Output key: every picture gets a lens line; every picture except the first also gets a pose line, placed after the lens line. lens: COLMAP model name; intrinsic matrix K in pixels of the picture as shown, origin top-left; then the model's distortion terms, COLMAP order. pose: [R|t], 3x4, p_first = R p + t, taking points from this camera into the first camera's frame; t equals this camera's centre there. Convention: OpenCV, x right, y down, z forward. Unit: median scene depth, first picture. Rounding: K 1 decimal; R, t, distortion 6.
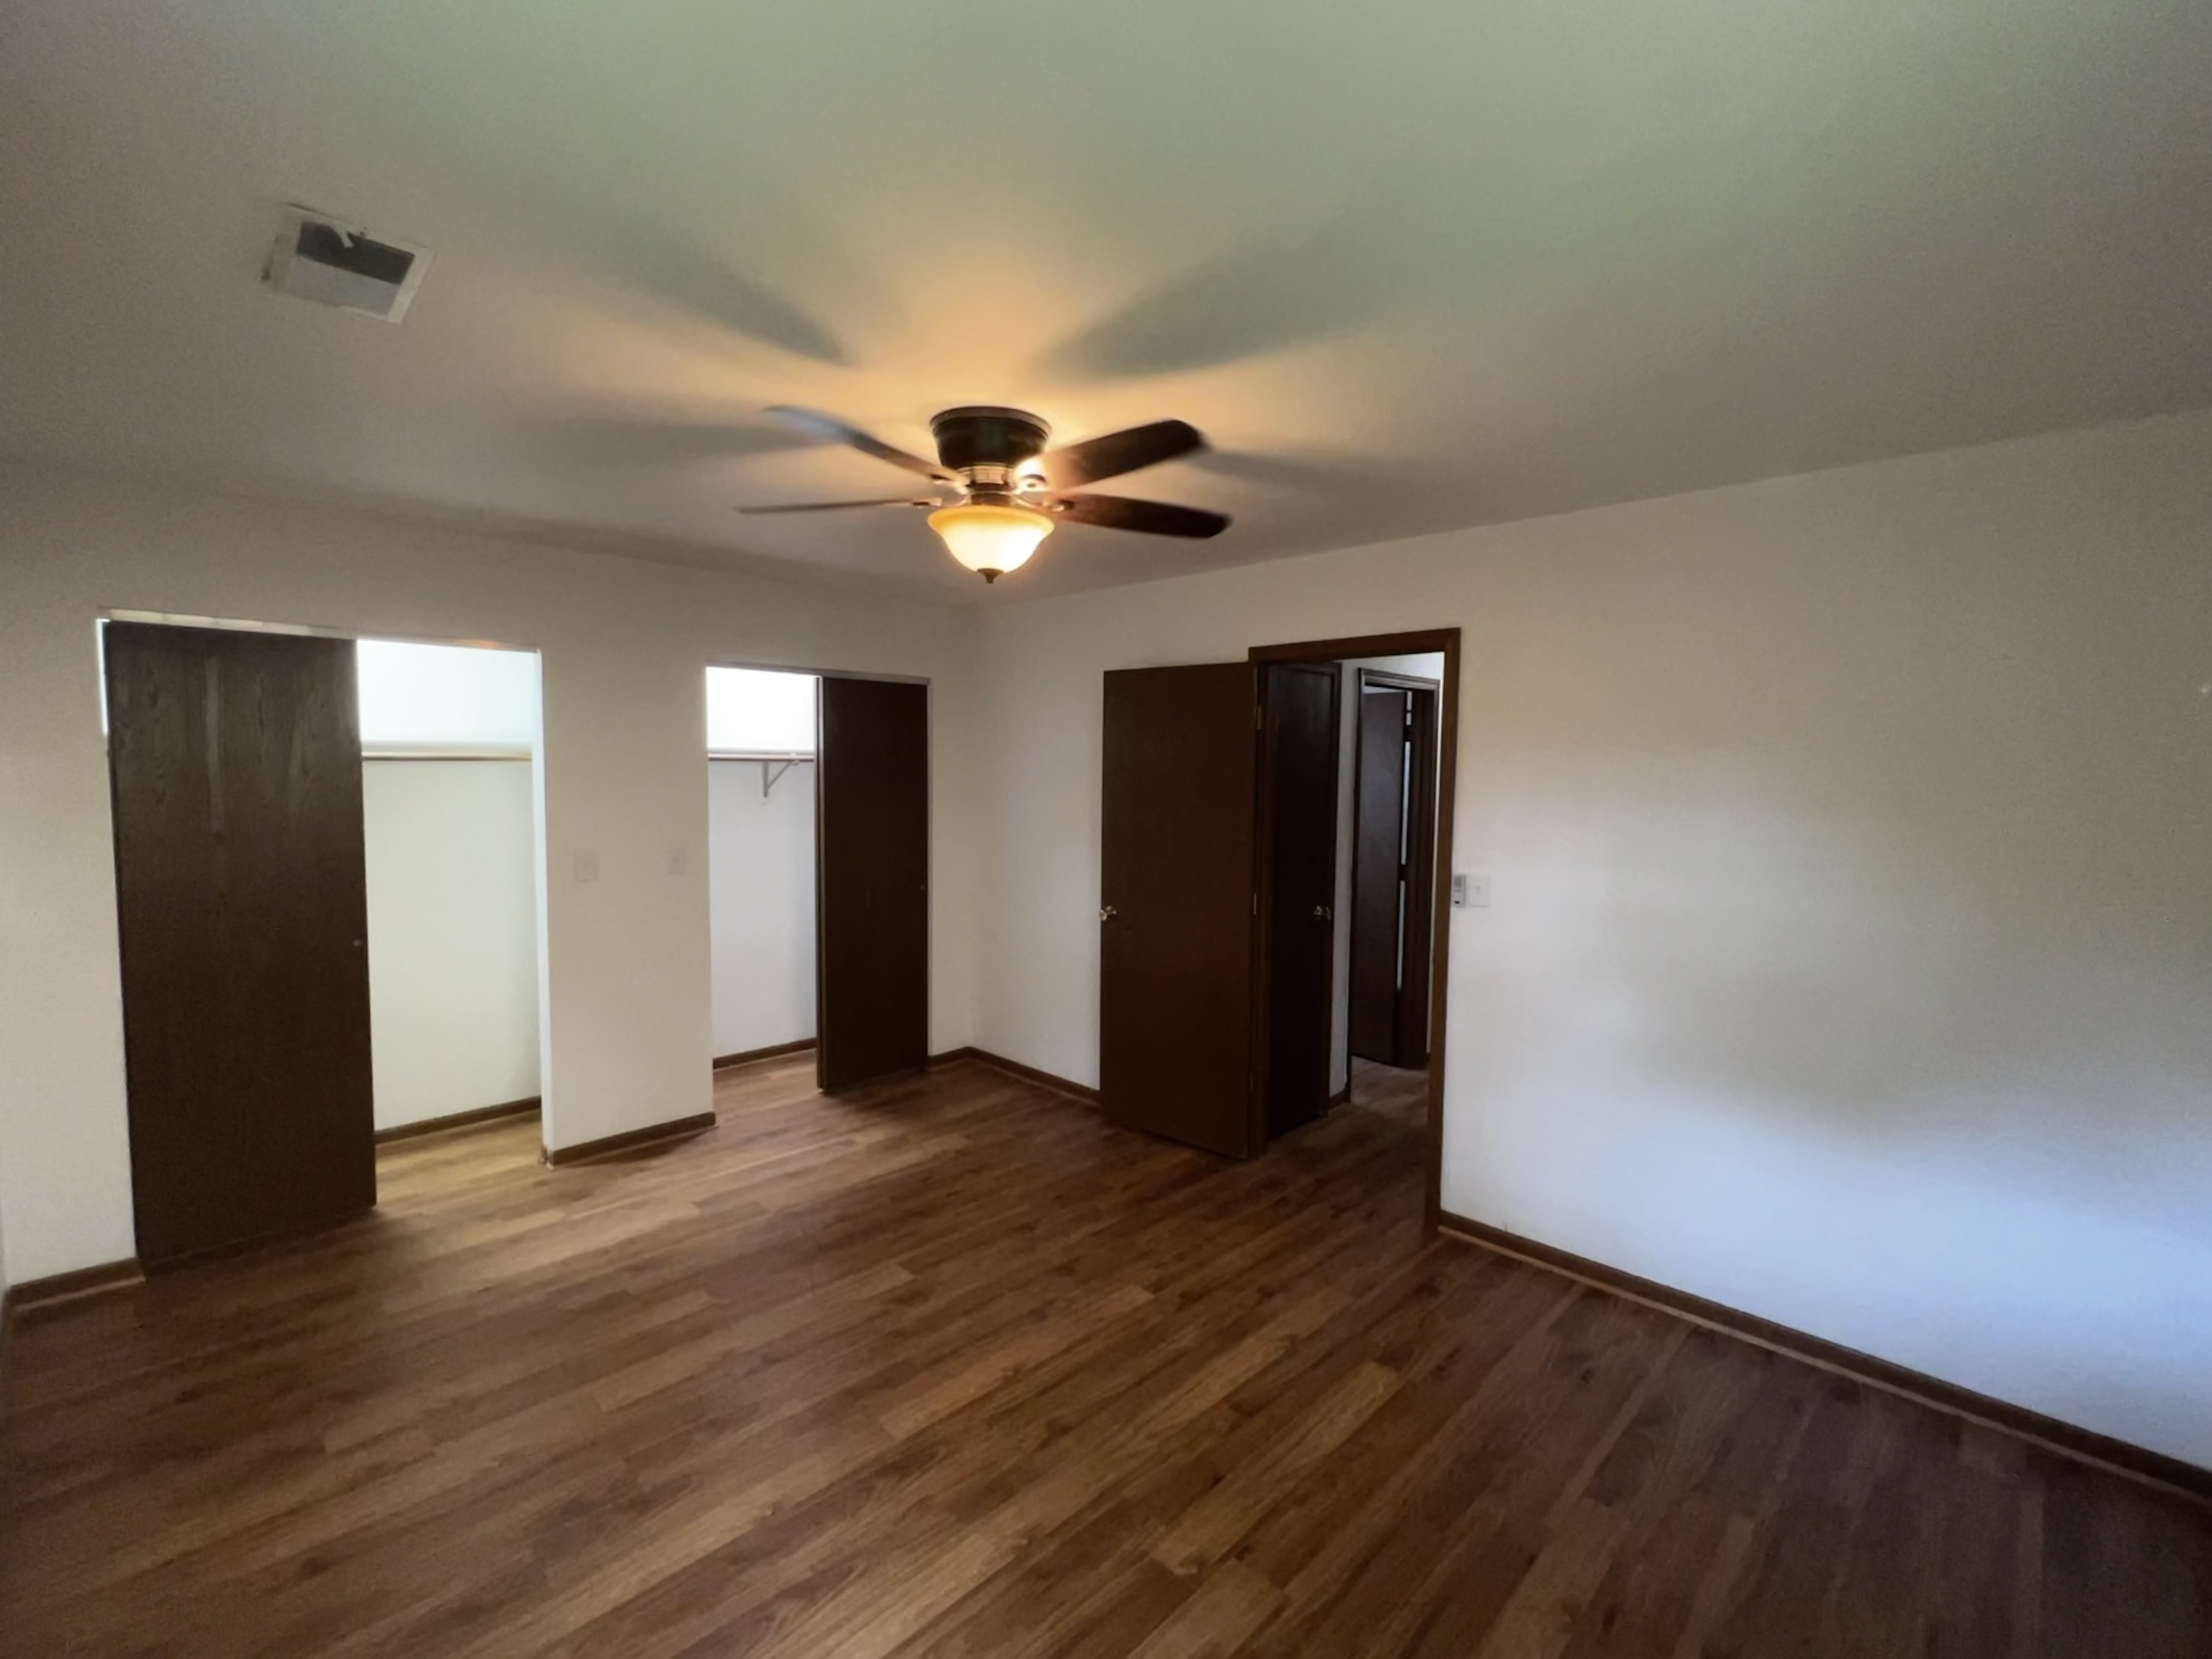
lens RADIAL K [[970.8, 0, 1106.5], [0, 970.8, 827.9], [0, 0, 1]] dist [-0.005357, 0.001758]
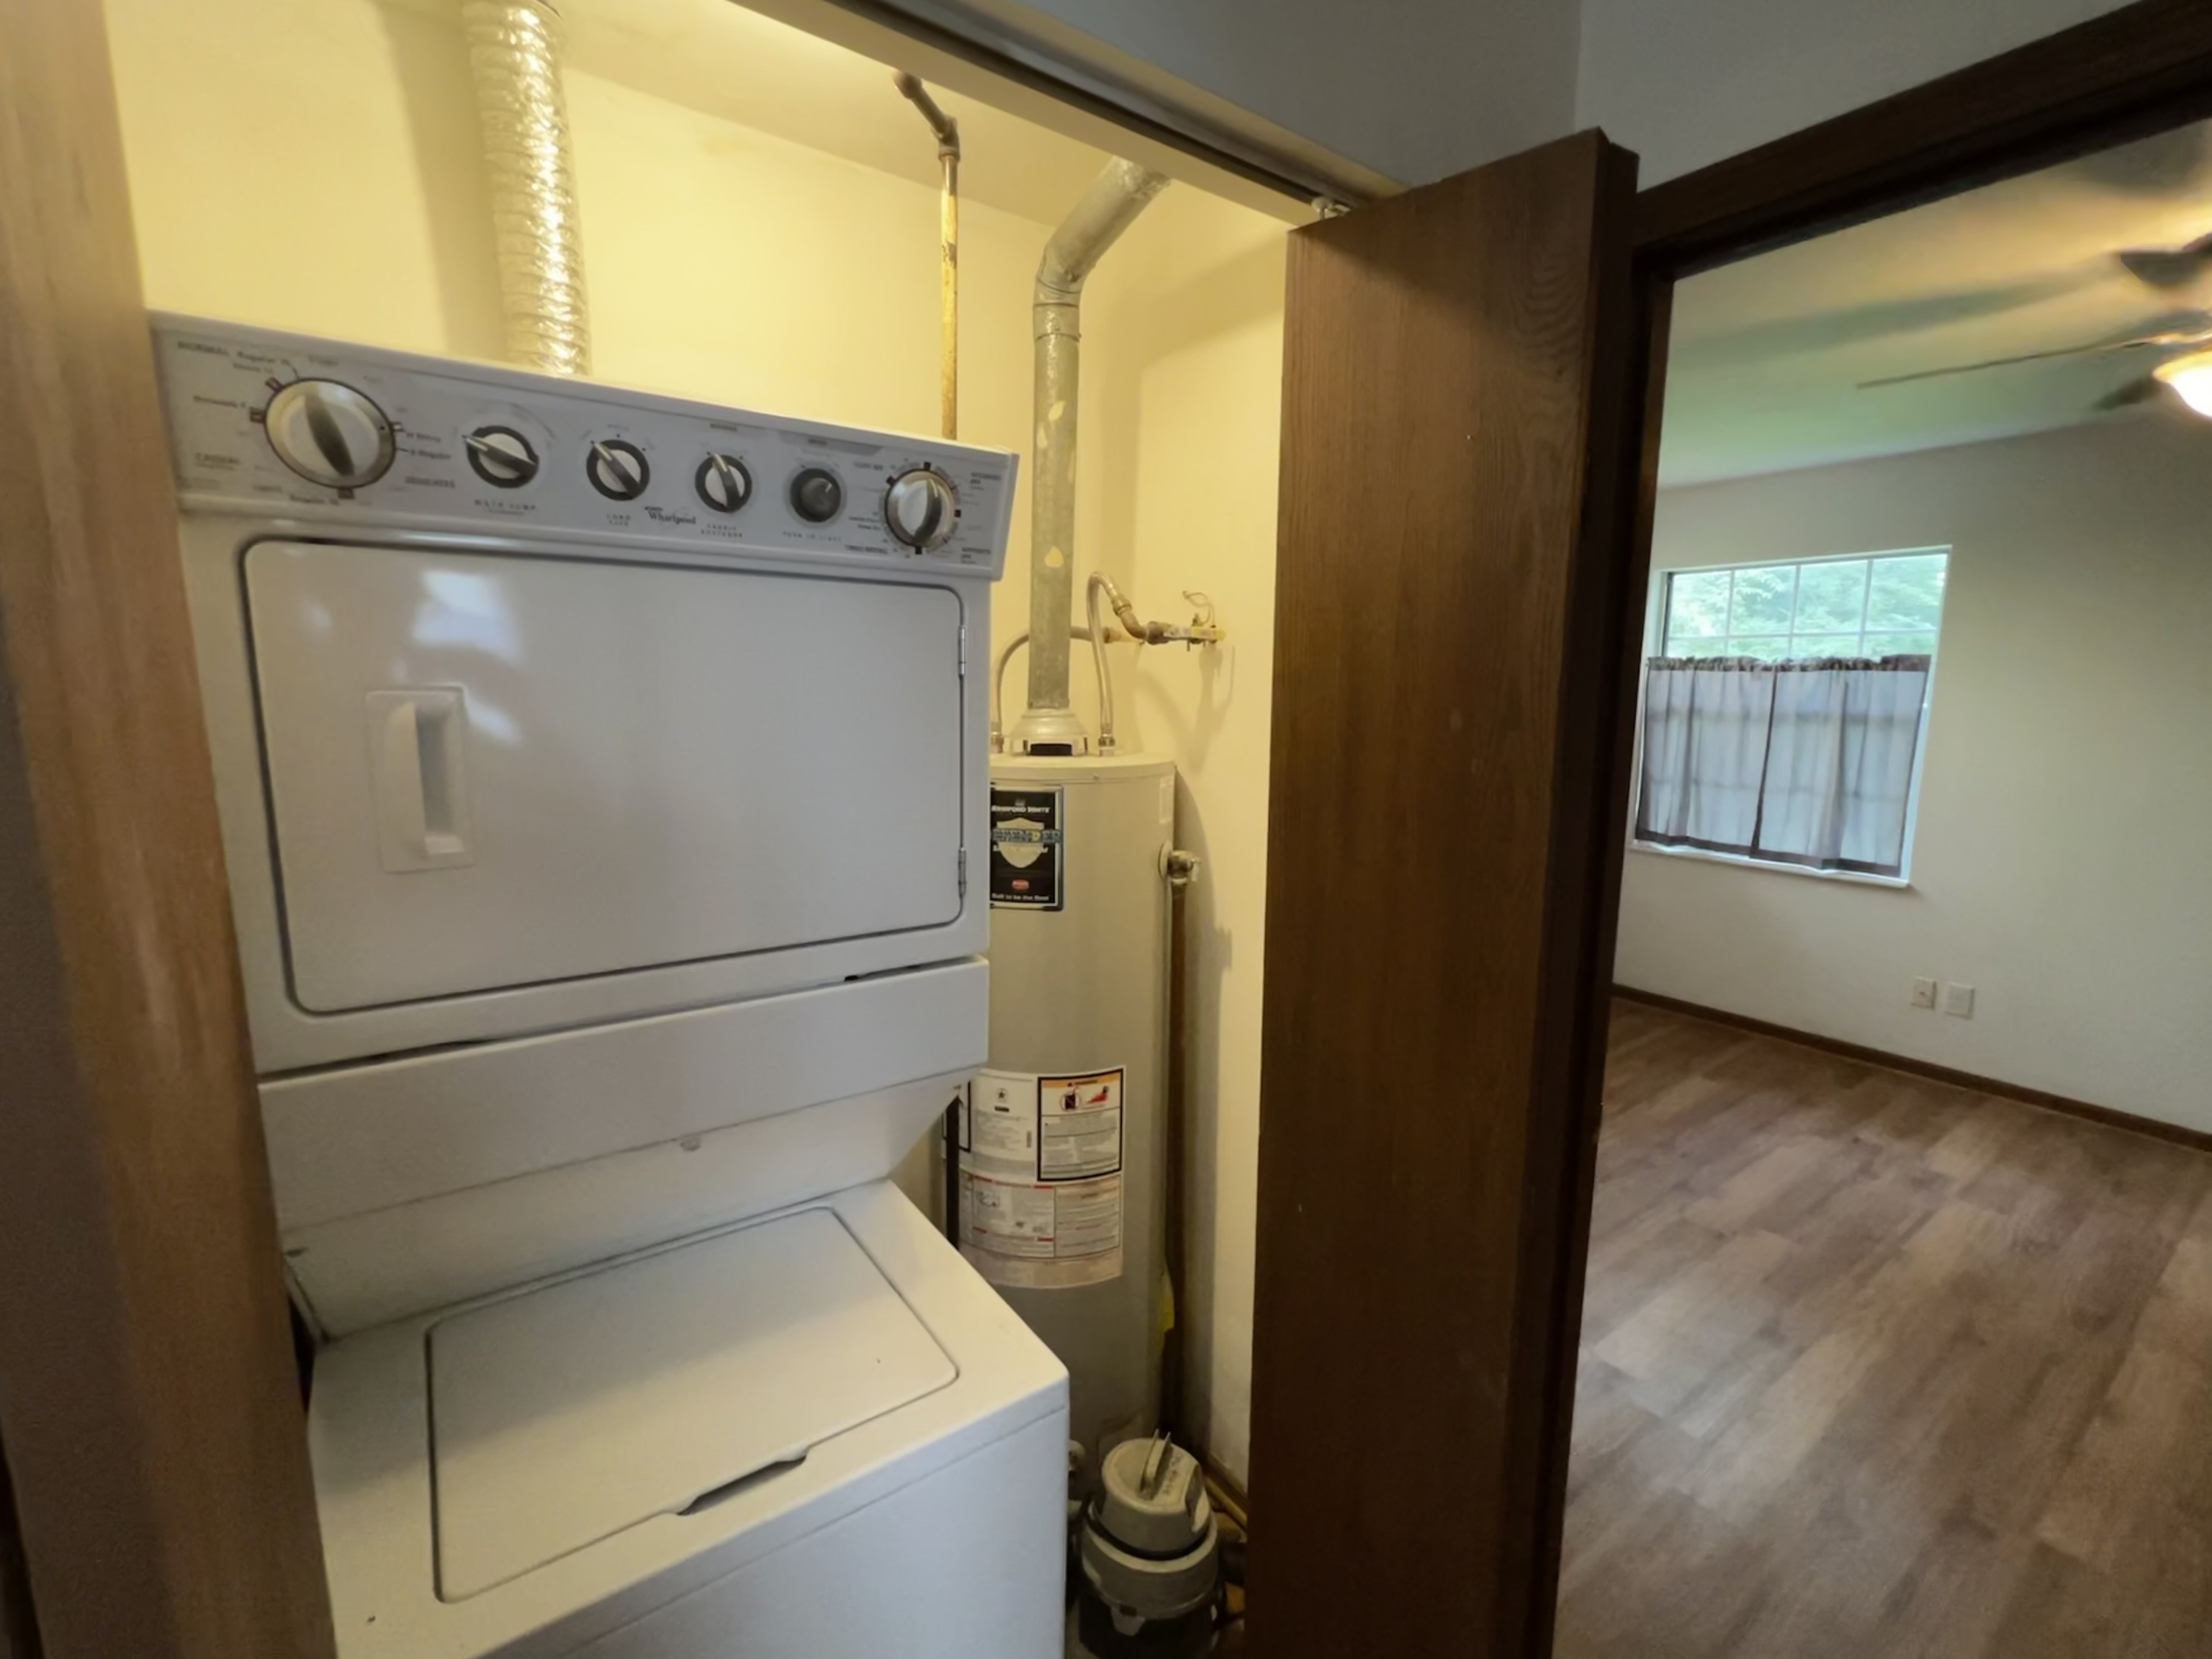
lens RADIAL K [[970.8, 0, 1103.1], [0, 970.8, 827.7], [0, 0, 1]] dist [-0.005357, 0.001758]
pose [[-0.985819, -0.038782, 0.163272, 0.551418], [-0.001682, 0.975165, 0.221471, -0.083740], [-0.167807, 0.218056, -0.961401, 1.609126]]
